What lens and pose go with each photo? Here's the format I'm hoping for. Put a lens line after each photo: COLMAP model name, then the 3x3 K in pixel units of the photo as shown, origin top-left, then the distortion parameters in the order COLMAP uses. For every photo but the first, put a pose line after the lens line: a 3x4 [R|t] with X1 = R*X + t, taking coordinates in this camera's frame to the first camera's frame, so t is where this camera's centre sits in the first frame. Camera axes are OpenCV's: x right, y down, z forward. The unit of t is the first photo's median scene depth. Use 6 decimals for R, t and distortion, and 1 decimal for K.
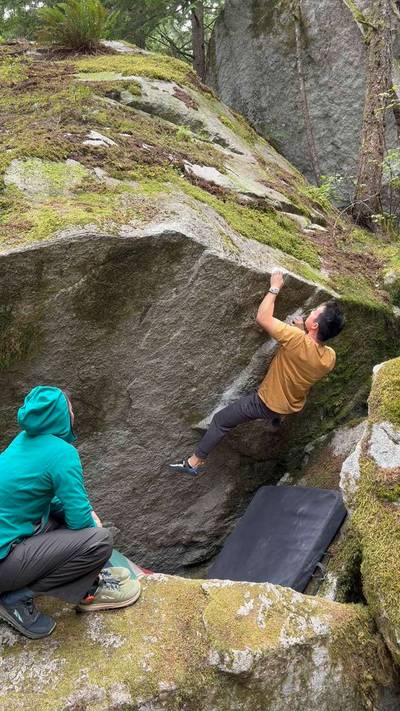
lens RADIAL K [[610.2, 0, 200.0], [0, 610.2, 355.5], [0, 0, 1]] dist [0.154878, -0.288572]
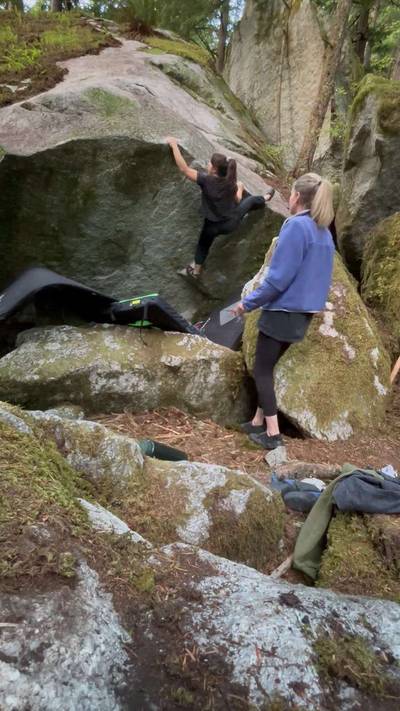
lens RADIAL K [[331.3, 0, 199.3], [0, 331.3, 358.5], [0, 0, 1]] dist [0.000200, 0.000227]
pose [[0.991122, 0.129571, 0.029799, 0.061236], [-0.132798, 0.953957, 0.268943, 0.095428], [0.006420, -0.270513, 0.962695, -0.035275]]
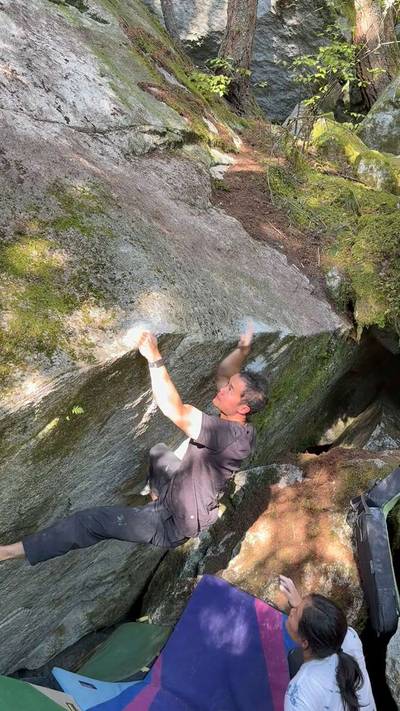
lens RADIAL K [[731.6, 0, 200.0], [0, 731.6, 355.5], [0, 0, 1]] dist [0.167286, -0.385302]
pose [[0.936451, -0.074308, 0.342838, -0.261901], [-0.035692, 0.952053, 0.303843, -0.391199], [-0.348978, -0.296771, 0.888899, 0.165256]]
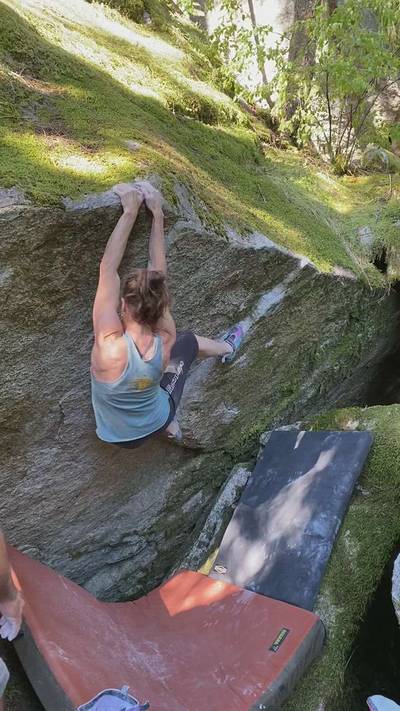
lens RADIAL K [[613.1, 0, 199.3], [0, 613.1, 351.6], [0, 0, 1]] dist [0.130127, -0.187731]
pose [[0.977197, -0.003072, 0.212315, -0.109111], [-0.036469, 0.982609, 0.182071, -0.141544], [-0.209182, -0.185662, 0.960090, 0.261877]]
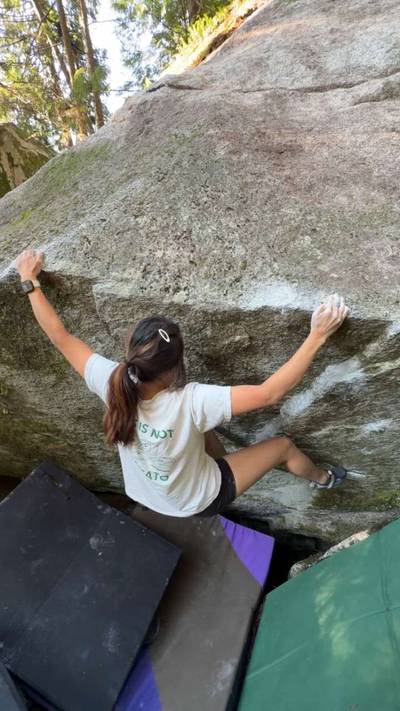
lens RADIAL K [[331.3, 0, 199.3], [0, 331.3, 358.5], [0, 0, 1]] dist [0.000200, 0.000227]
pose [[0.649367, 0.230912, -0.724570, 0.286785], [0.106426, 0.915816, 0.387239, -0.199806], [0.752991, -0.328573, 0.570126, 0.797918]]
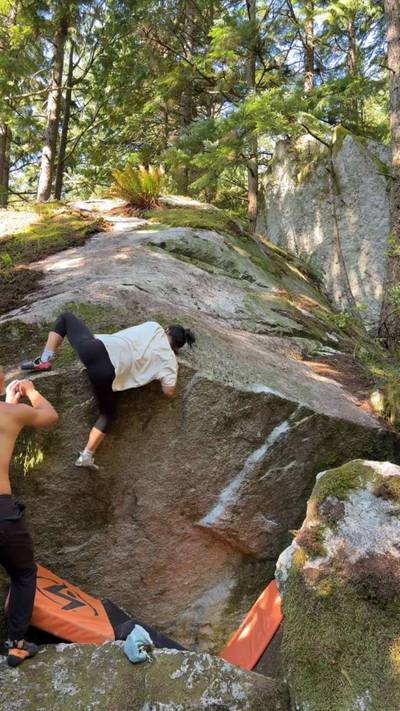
lens RADIAL K [[591.9, 0, 199.3], [0, 591.9, 352.9], [0, 0, 1]] dist [0.083167, -0.105942]
pose [[0.990779, 0.001370, -0.135483, 0.161487], [-0.025672, 0.983733, -0.177790, -0.000372], [0.133036, 0.179629, 0.974697, -0.154111]]
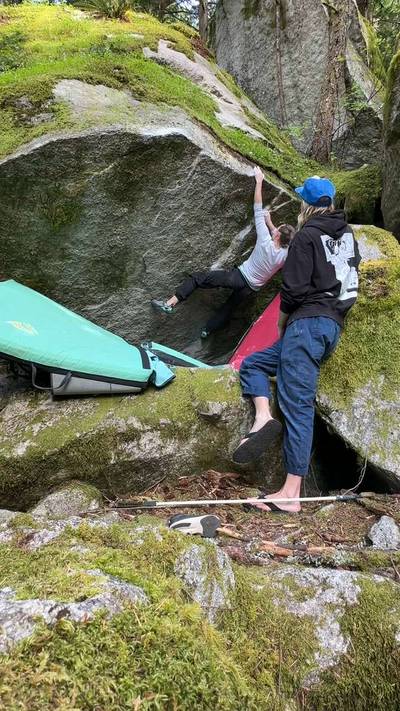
lens RADIAL K [[416.7, 0, 200.0], [0, 416.7, 355.5], [0, 0, 1]] dist [-0.001945, 0.000113]
pose [[0.999400, 0.032321, 0.012436, 0.008526], [-0.034020, 0.983434, 0.178046, 0.099975], [-0.006475, -0.178363, 0.983944, 0.007367]]
